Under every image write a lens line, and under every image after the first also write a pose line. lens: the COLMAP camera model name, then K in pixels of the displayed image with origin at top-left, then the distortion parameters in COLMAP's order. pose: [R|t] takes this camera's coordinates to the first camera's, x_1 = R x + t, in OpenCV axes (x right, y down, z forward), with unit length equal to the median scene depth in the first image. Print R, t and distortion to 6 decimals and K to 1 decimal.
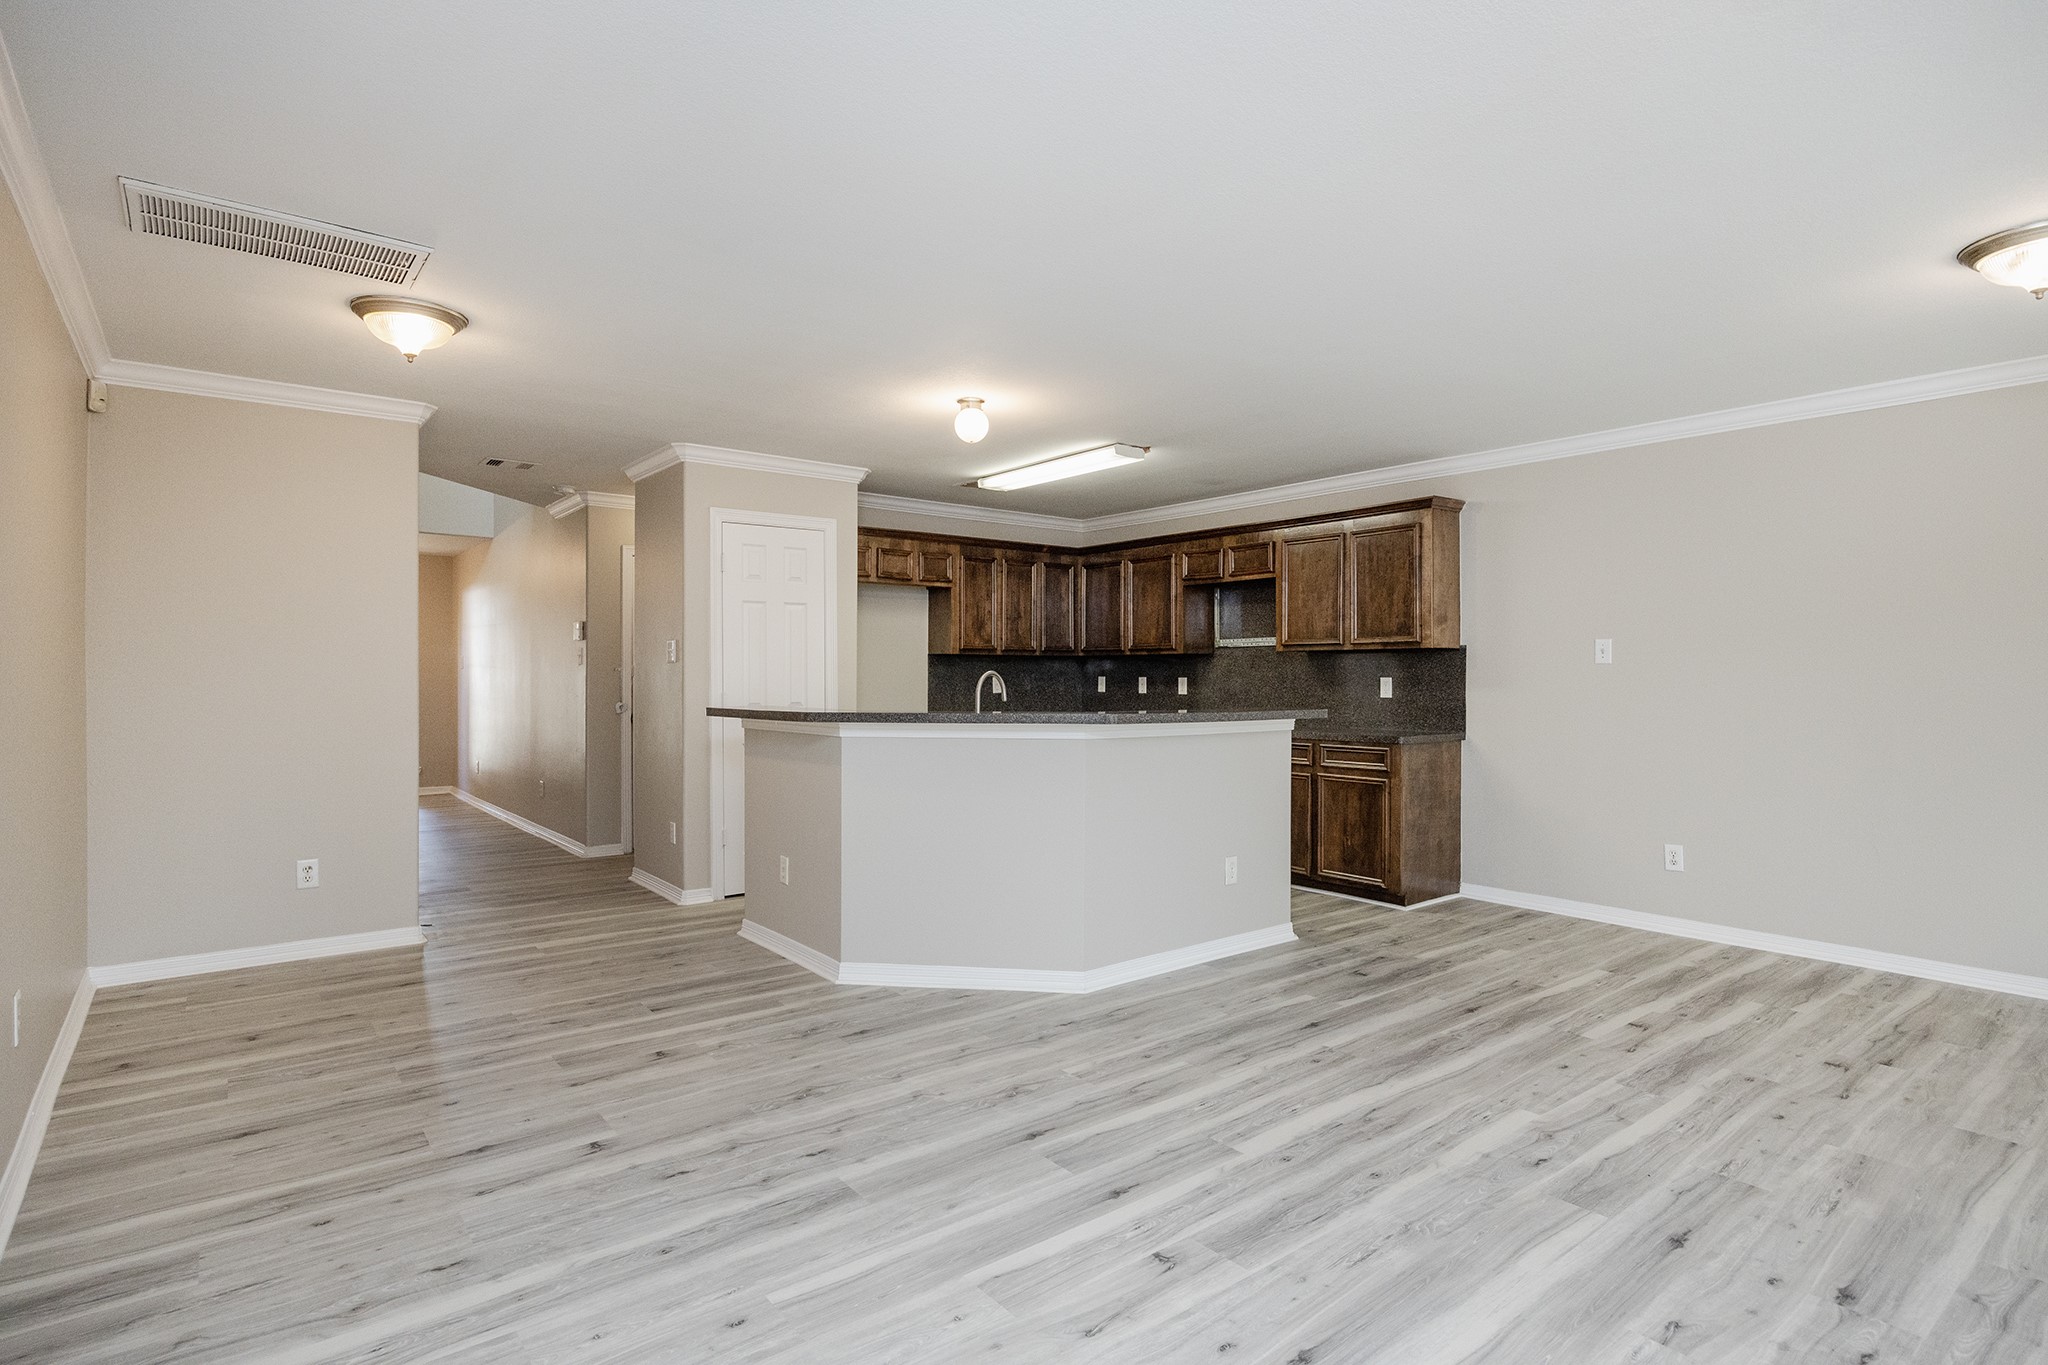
lens RADIAL K [[1026.3, 0, 1025.8], [0, 1026.3, 683.6], [0, 0, 1]] dist [-0.007137, -0.001253]
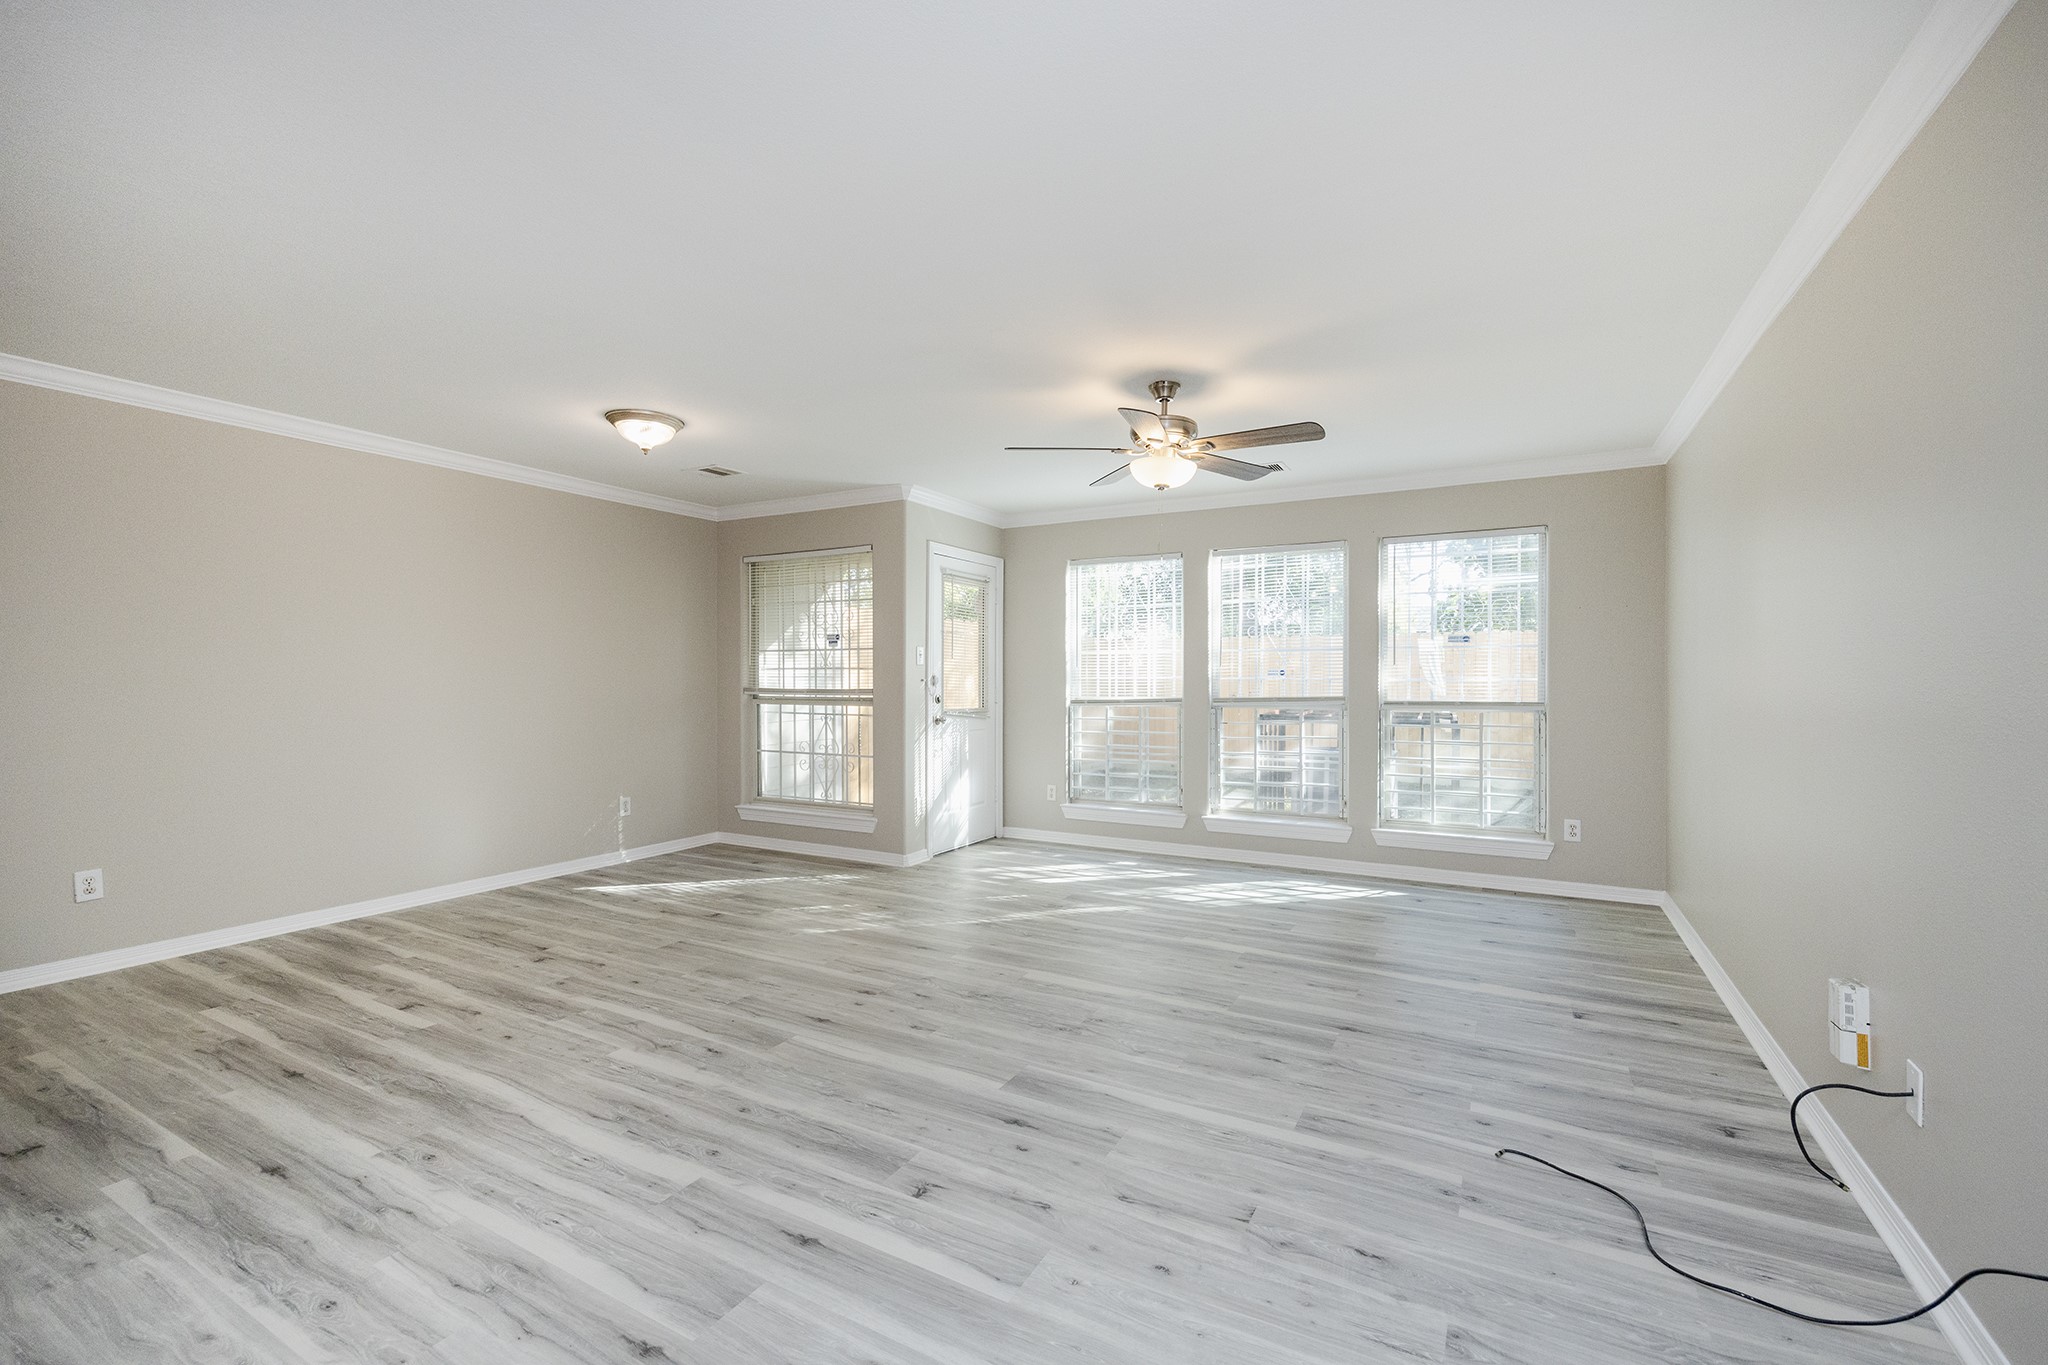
lens RADIAL K [[867.7, 0, 1034.4], [0, 867.7, 678.9], [0, 0, 1]] dist [0.006501, -0.001220]
pose [[-0.390790, -0.003406, 0.920474, -0.437257], [0.006627, 0.999957, 0.006513, -0.003965], [-0.920456, 0.008645, -0.390750, 0.692485]]
